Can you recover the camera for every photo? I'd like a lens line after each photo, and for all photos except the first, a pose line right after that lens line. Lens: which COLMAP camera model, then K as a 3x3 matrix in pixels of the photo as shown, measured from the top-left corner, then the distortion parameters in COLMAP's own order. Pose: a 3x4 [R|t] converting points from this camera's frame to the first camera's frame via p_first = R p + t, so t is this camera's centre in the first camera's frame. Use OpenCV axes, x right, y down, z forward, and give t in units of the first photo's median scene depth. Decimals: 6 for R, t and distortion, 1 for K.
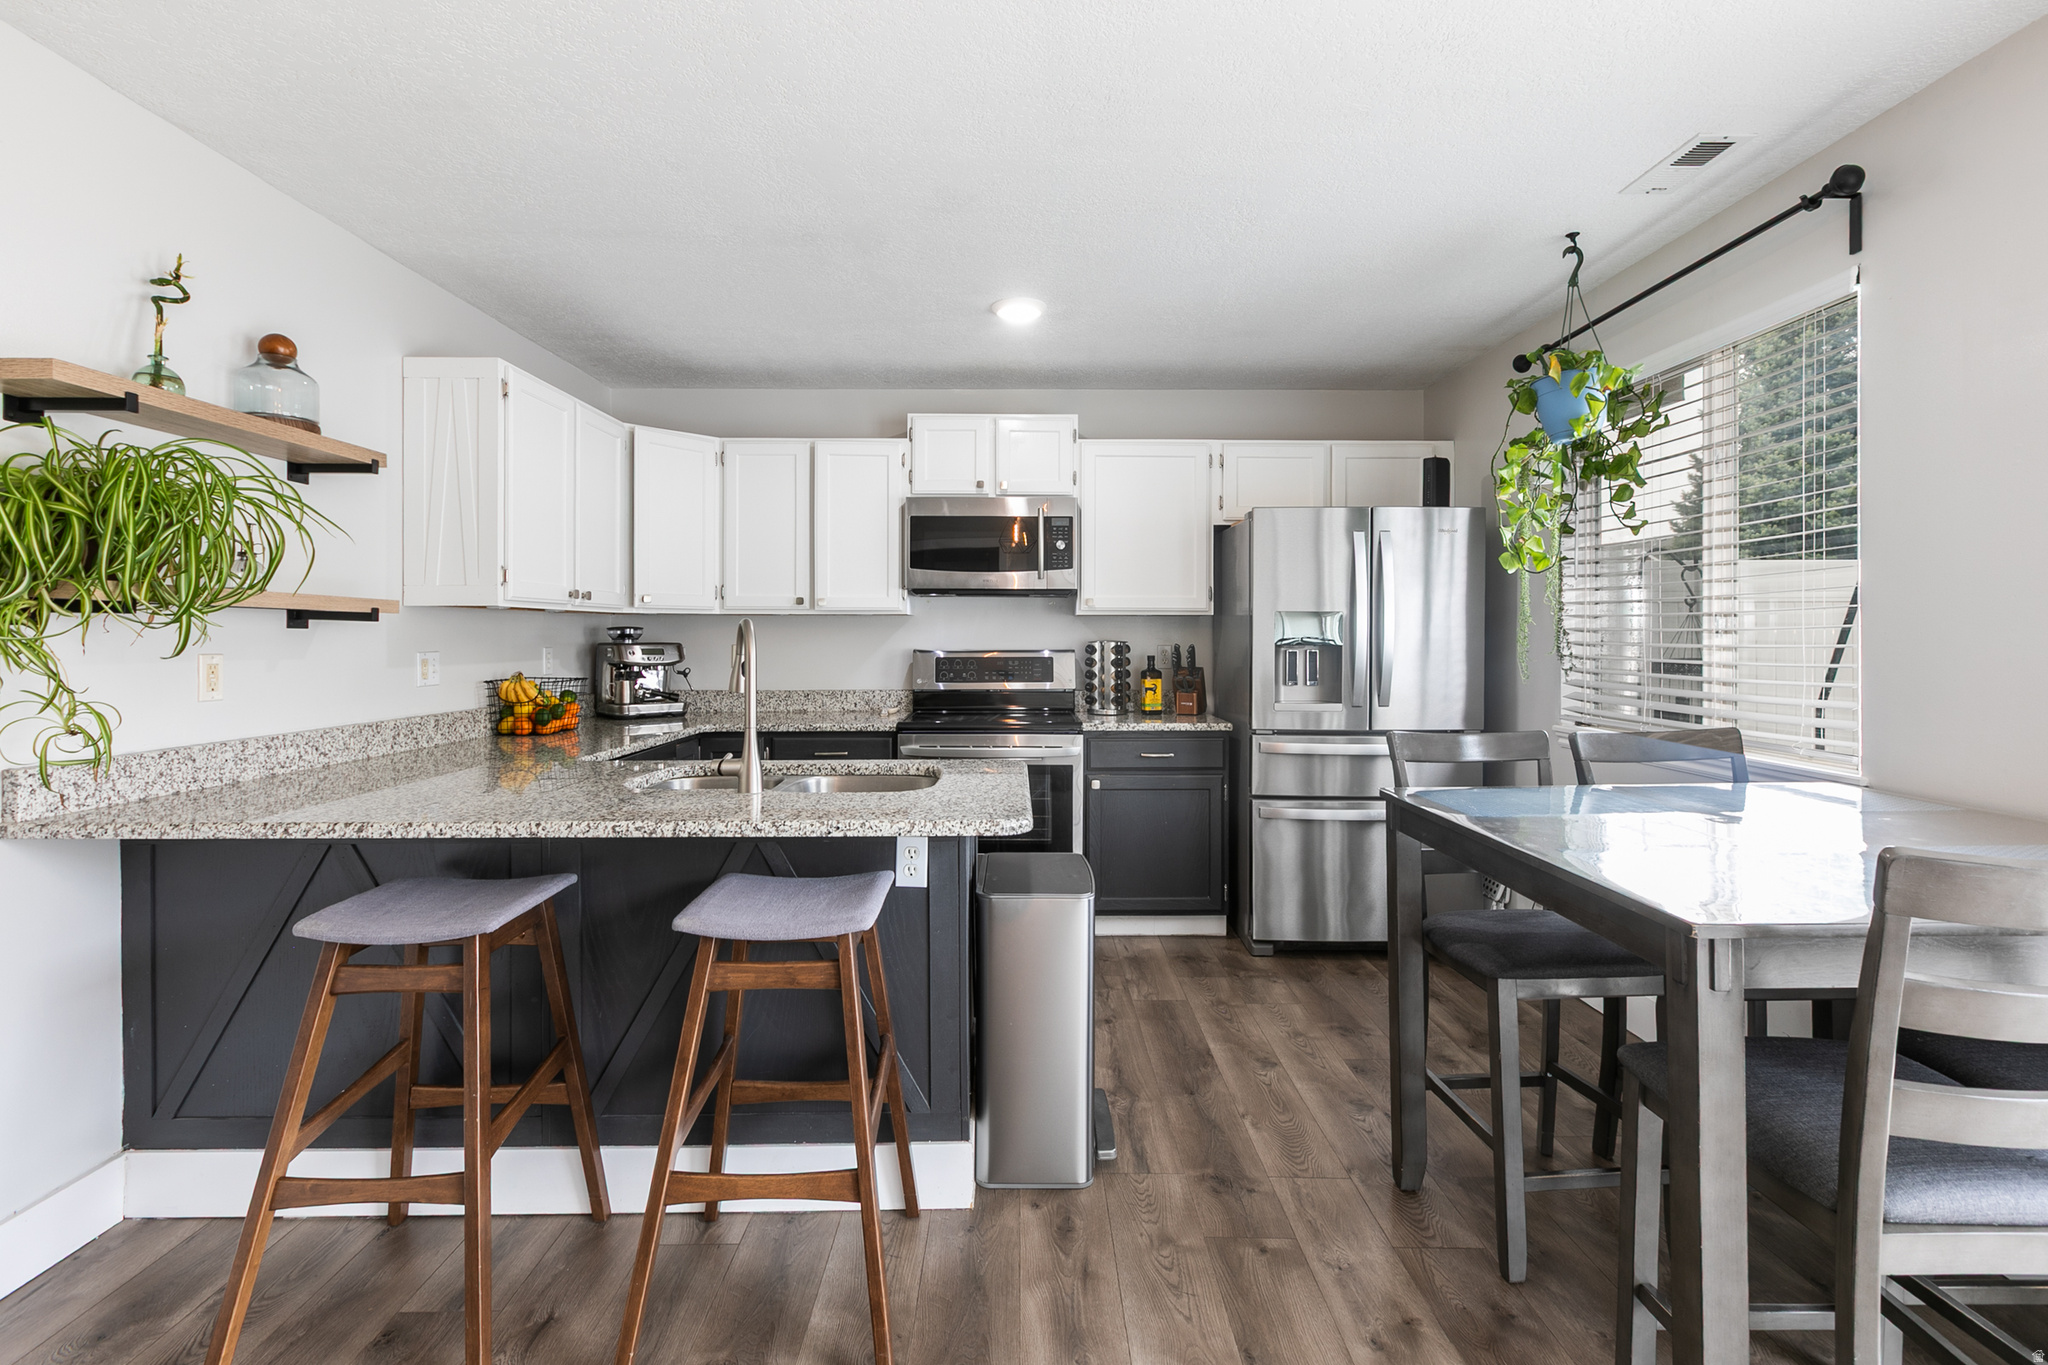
lens RADIAL K [[940.3, 0, 1034.1], [0, 940.3, 639.5], [0, 0, 1]] dist [-0.000594, -0.000030]
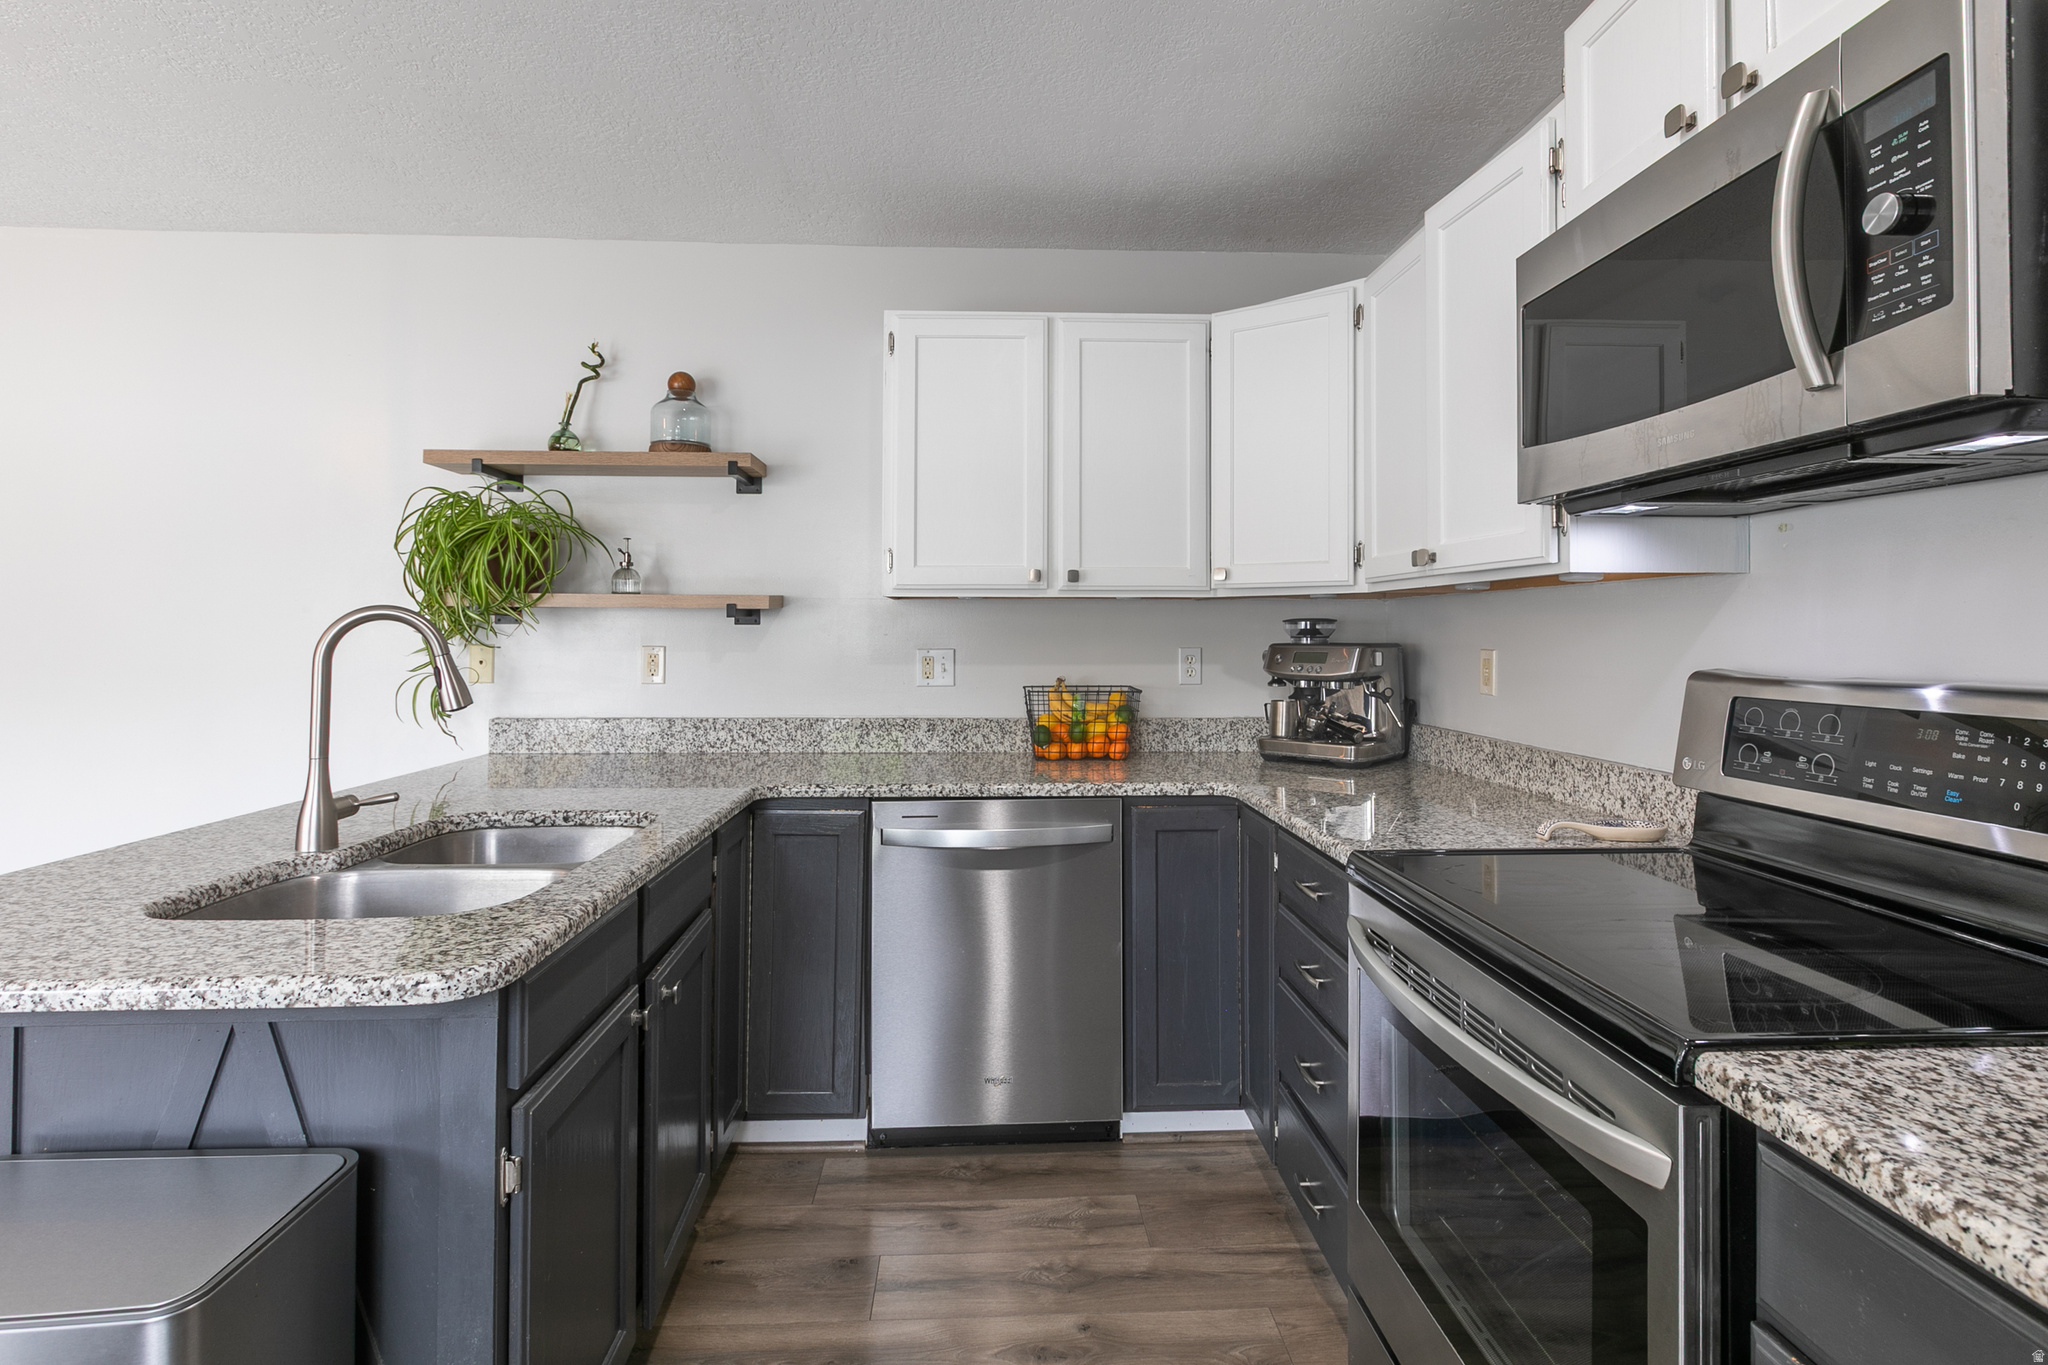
lens RADIAL K [[1002.8, 0, 1019.1], [0, 1002.8, 615.0], [0, 0, 1]] dist [0.001355, 0.000173]
pose [[0.031541, -0.018906, -0.999324, 0.270335], [-0.004939, 0.999806, -0.019071, -0.001283], [0.999490, 0.005538, 0.031441, 0.847588]]
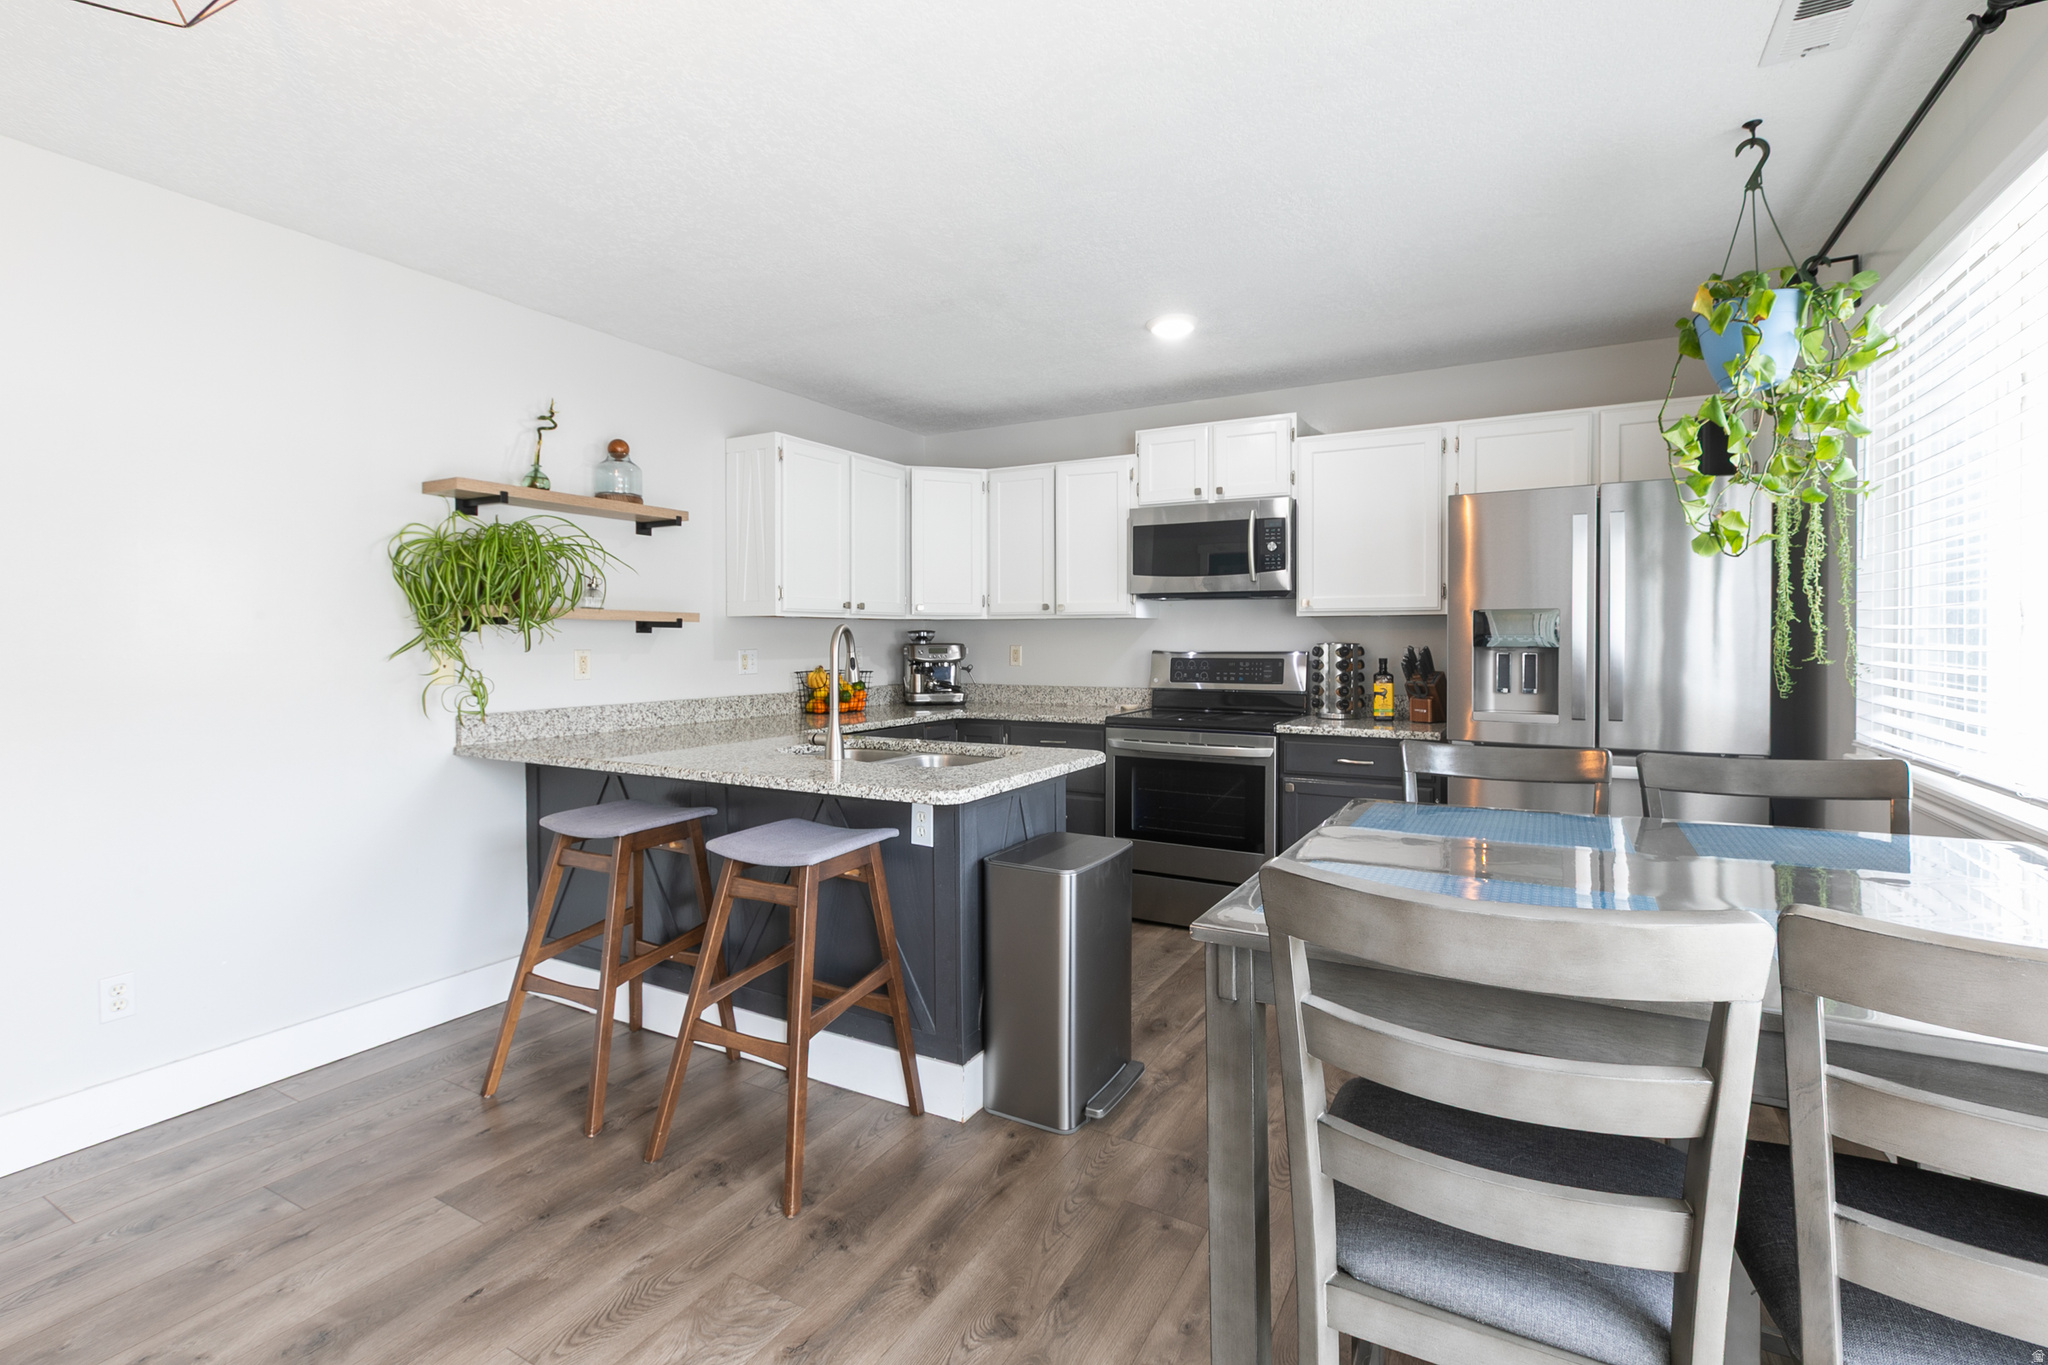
lens RADIAL K [[928.3, 0, 1026.4], [0, 928.3, 649.7], [0, 0, 1]] dist [-0.000939, 0.000325]
pose [[0.865718, 0.005046, -0.500507, 0.316316], [-0.000653, 0.999960, 0.008951, 0.000618], [0.500532, -0.007422, 0.865686, 0.019070]]
